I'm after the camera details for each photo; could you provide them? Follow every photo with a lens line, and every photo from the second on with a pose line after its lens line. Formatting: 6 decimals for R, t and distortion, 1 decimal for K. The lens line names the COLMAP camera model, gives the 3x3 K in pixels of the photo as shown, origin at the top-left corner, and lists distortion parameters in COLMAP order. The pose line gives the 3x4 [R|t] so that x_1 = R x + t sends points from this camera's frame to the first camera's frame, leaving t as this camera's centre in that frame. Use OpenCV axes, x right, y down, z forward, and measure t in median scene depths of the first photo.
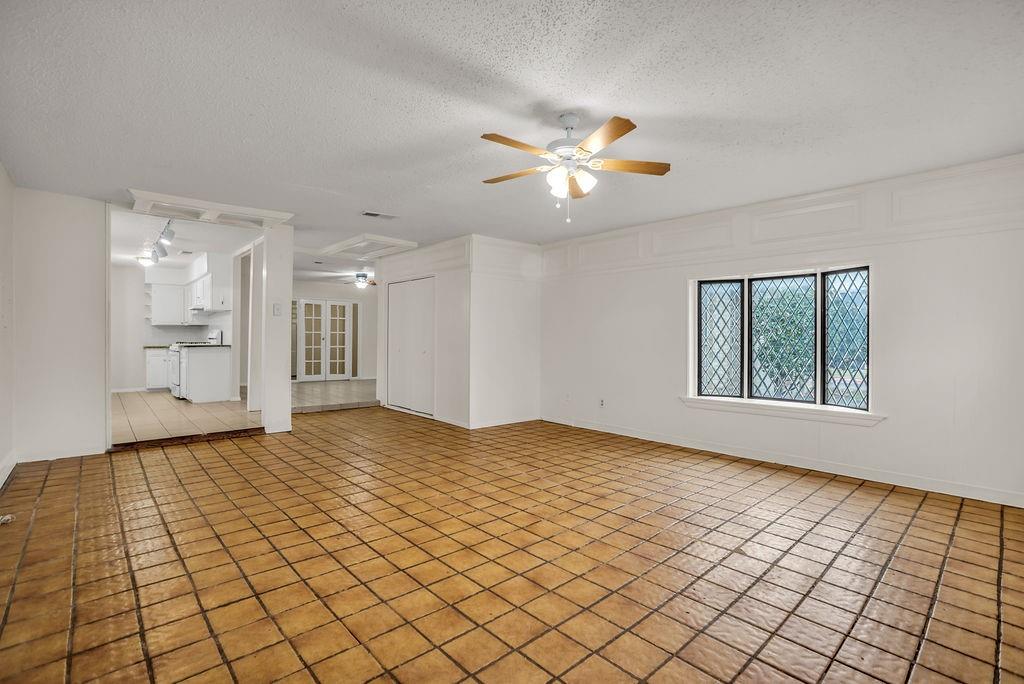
lens RADIAL K [[451.1, 0, 509.6], [0, 451.1, 341.7], [0, 0, 1]] dist [-0.049524, 0.016561]
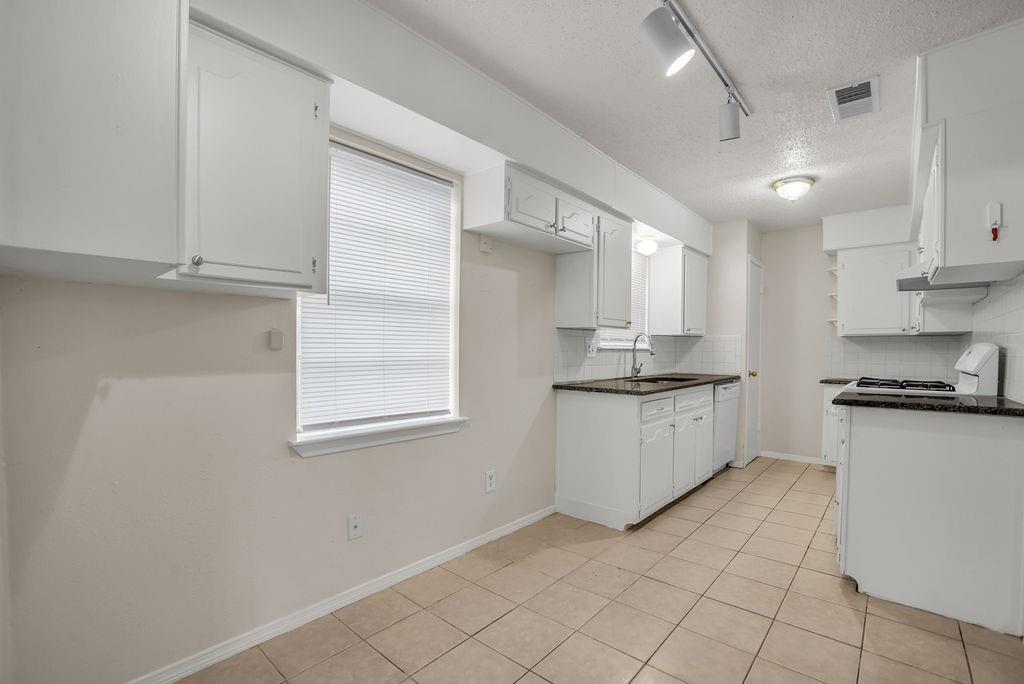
lens RADIAL K [[451.1, 0, 509.6], [0, 451.1, 341.7], [0, 0, 1]] dist [-0.049524, 0.016561]
pose [[0.098019, -0.009656, -0.995138, -0.370142], [-0.021665, 0.999695, -0.011834, -0.017520], [0.994949, 0.022719, 0.097780, 0.599013]]
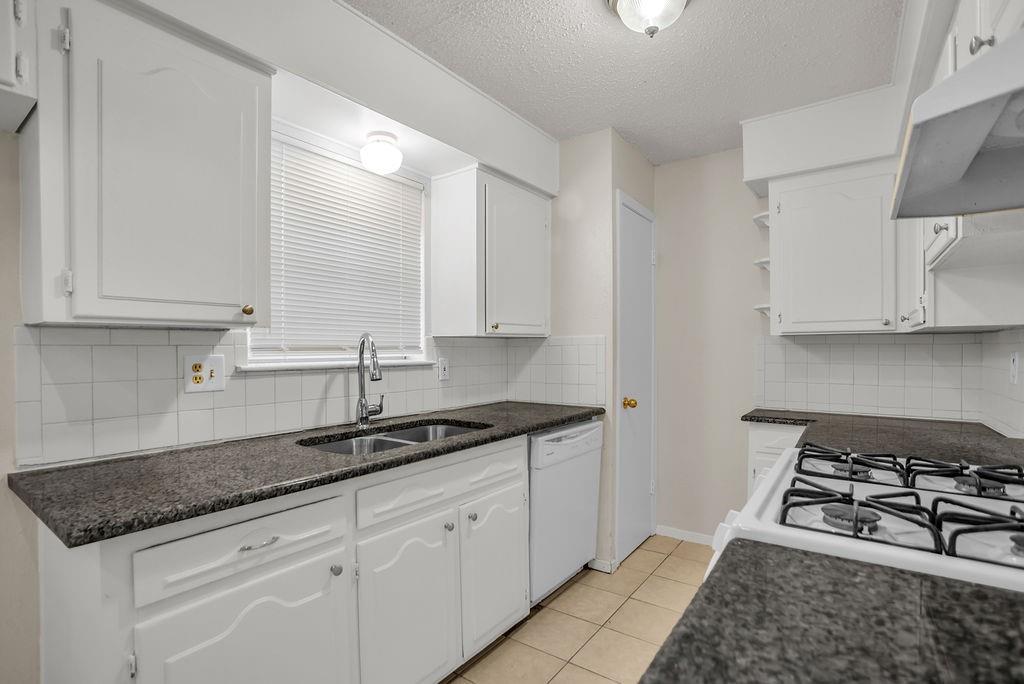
lens RADIAL K [[479.6, 0, 495.7], [0, 479.6, 337.9], [0, 0, 1]] dist [-0.052446, 0.017802]
pose [[0.163699, -0.016603, -0.986371, -0.556280], [-0.010345, 0.999774, -0.018546, -0.028307], [0.986456, 0.013240, 0.163490, 0.787182]]
